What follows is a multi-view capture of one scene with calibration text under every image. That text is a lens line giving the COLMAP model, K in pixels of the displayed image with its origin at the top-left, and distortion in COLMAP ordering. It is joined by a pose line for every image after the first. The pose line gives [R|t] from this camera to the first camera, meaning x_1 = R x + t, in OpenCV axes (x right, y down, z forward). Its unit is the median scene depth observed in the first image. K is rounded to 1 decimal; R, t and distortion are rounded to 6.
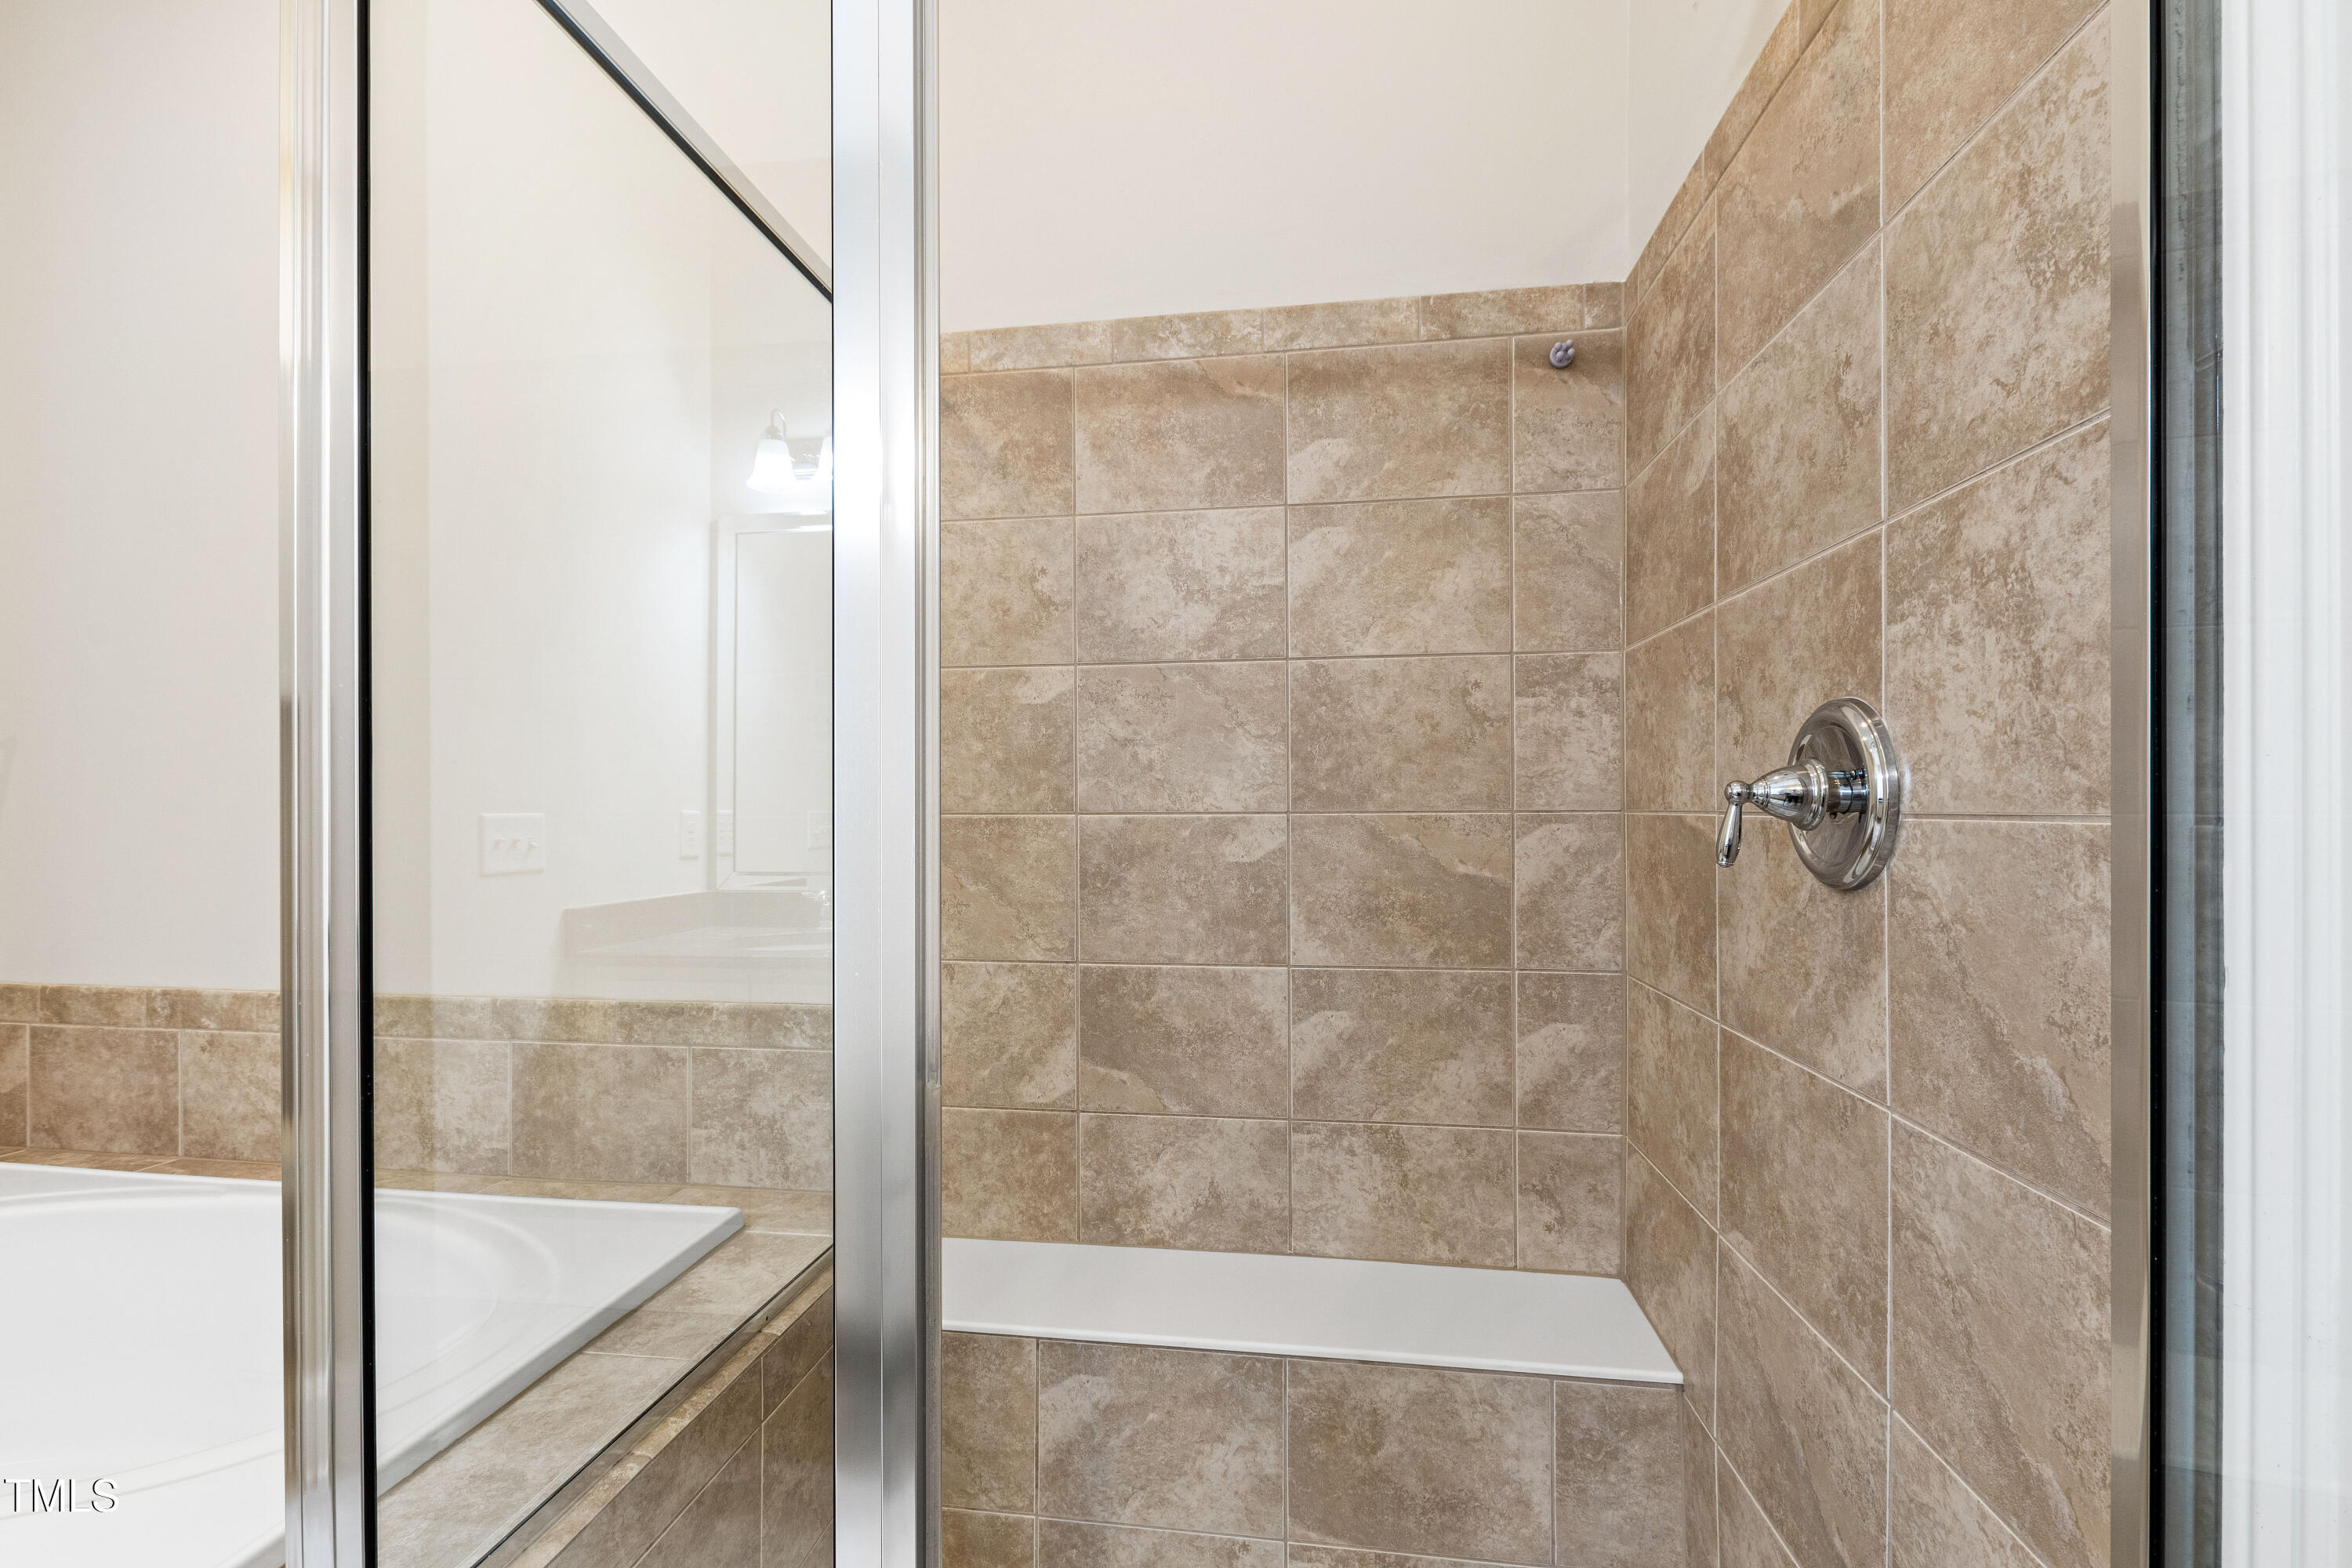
lens RADIAL K [[1023.7, 0, 1169.3], [0, 1023.7, 798.7], [0, 0, 1]] dist [0.009959, -0.004417]
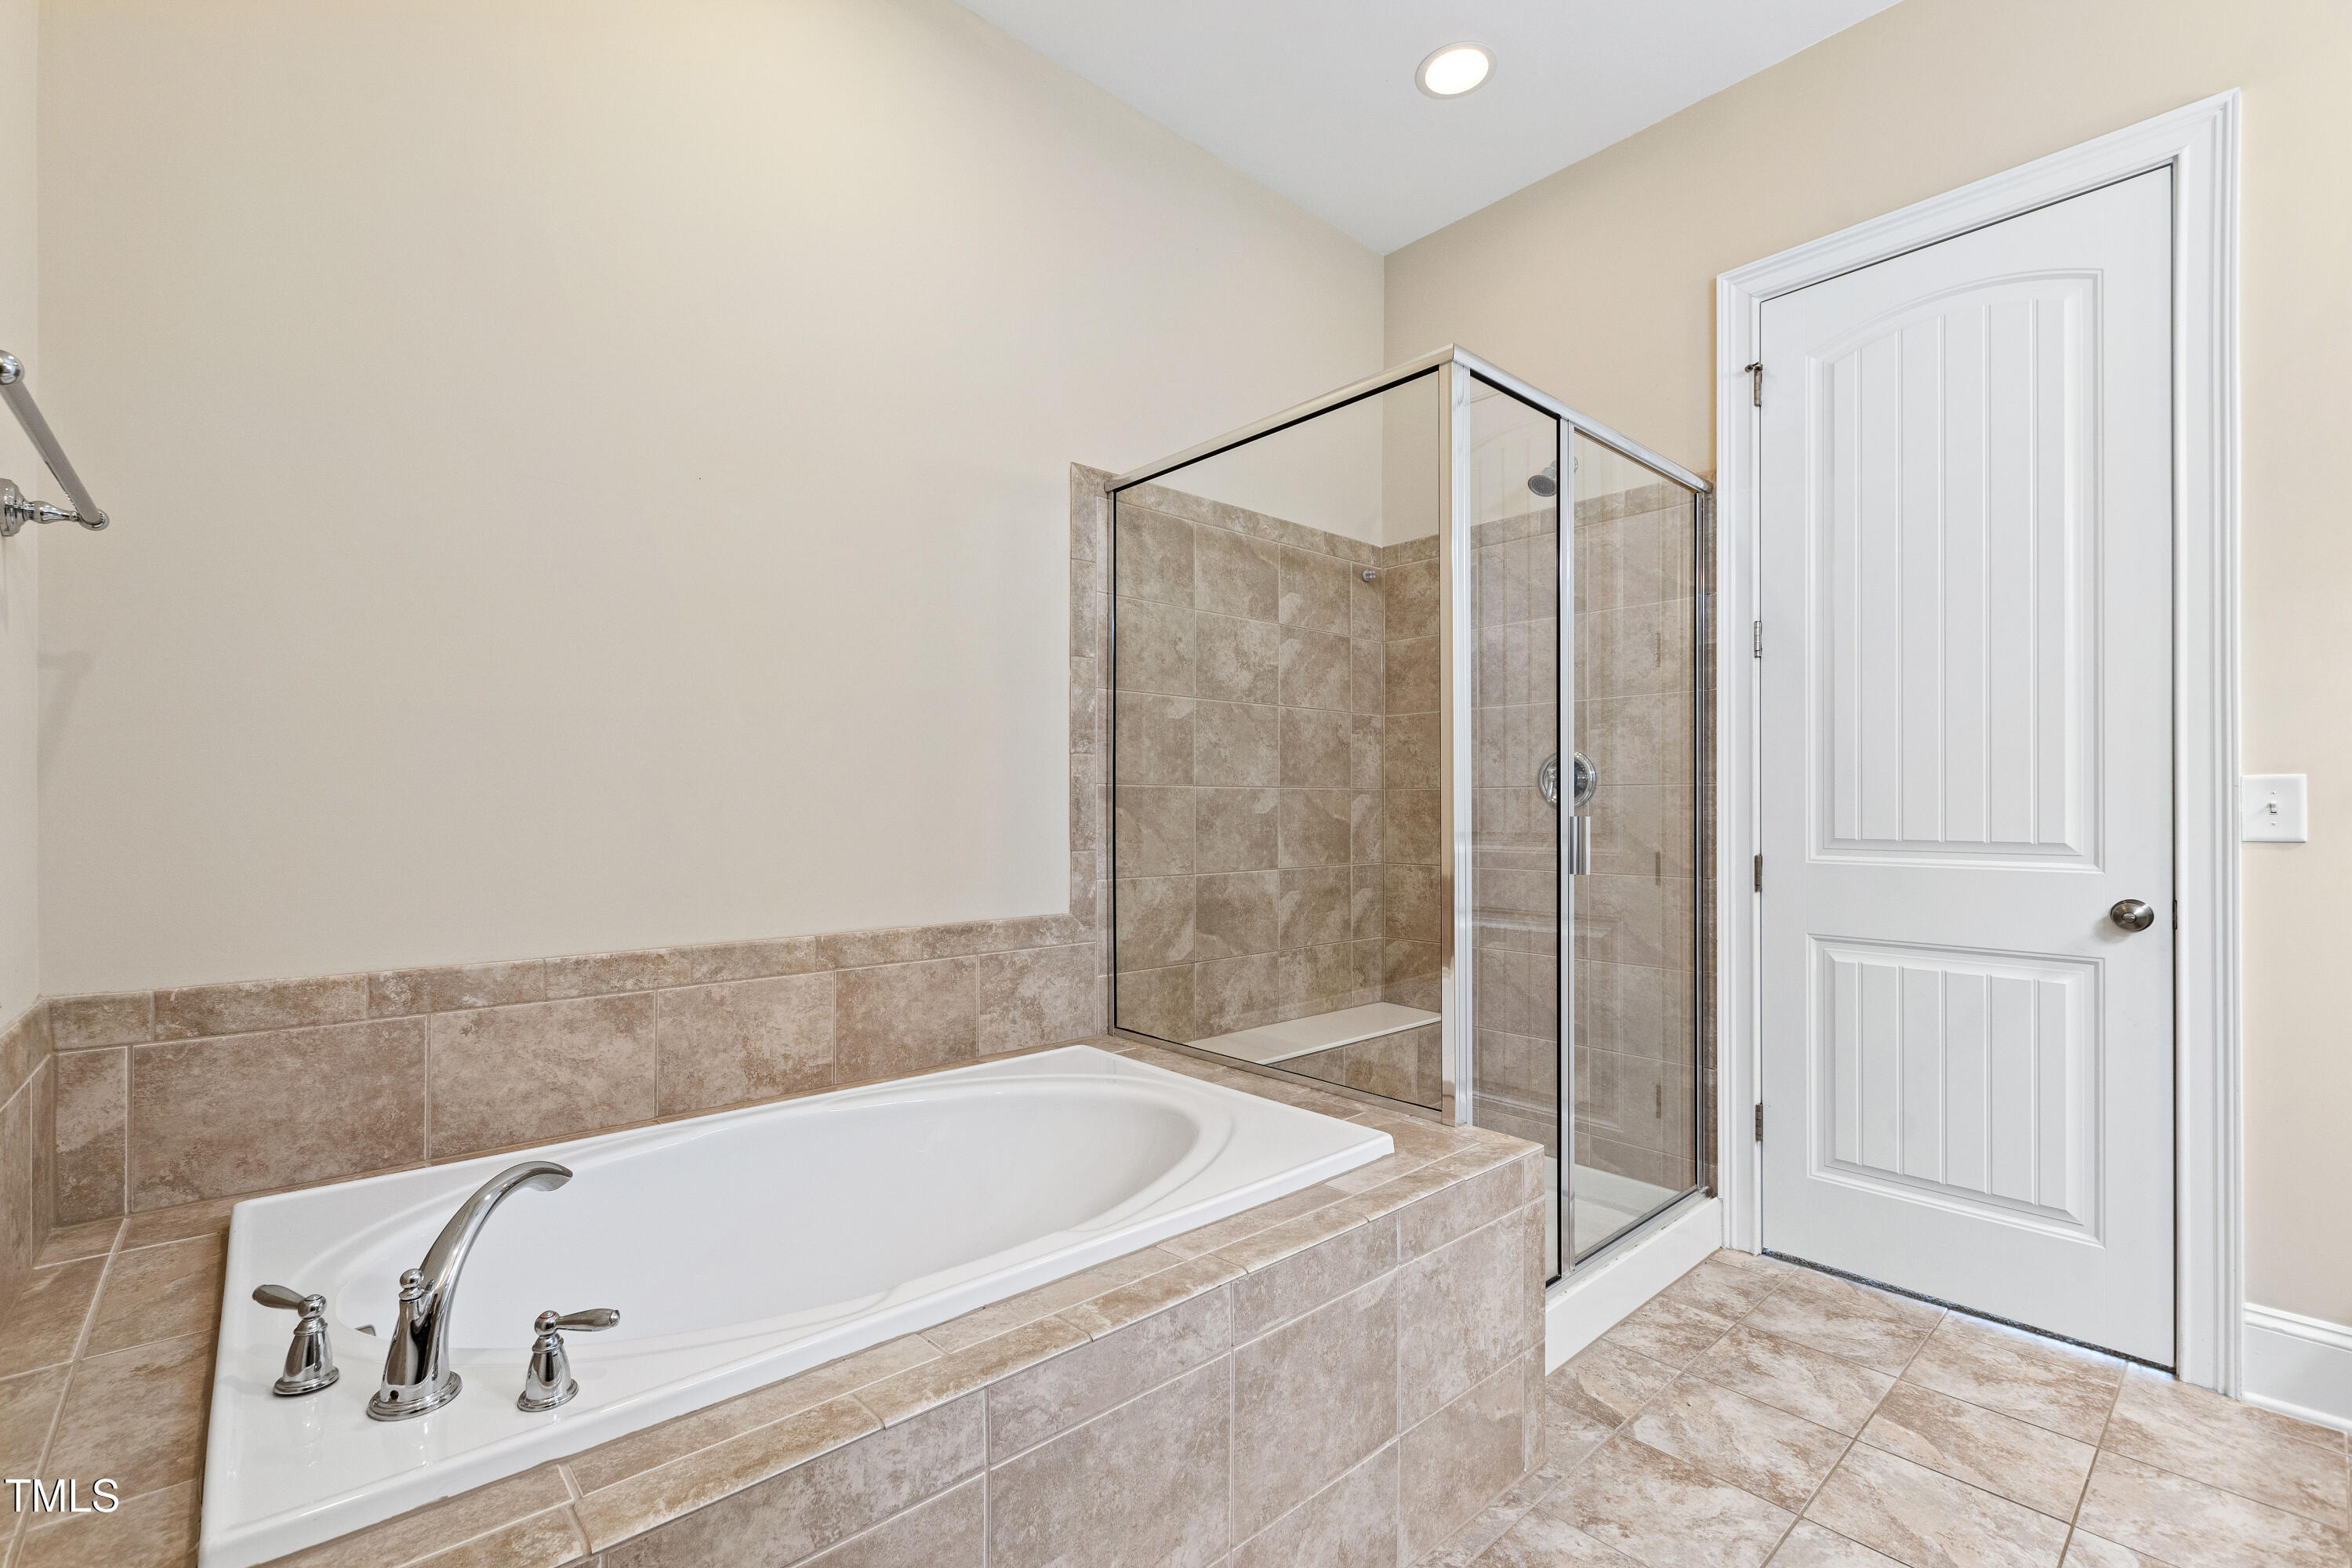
lens RADIAL K [[1023.7, 0, 1177.8], [0, 1023.7, 791.2], [0, 0, 1]] dist [0.009959, -0.004417]
pose [[0.638658, 0.016208, 0.769320, -1.411257], [-0.008255, 0.999865, -0.014212, 0.048122], [-0.769447, 0.002726, 0.638705, -0.056457]]
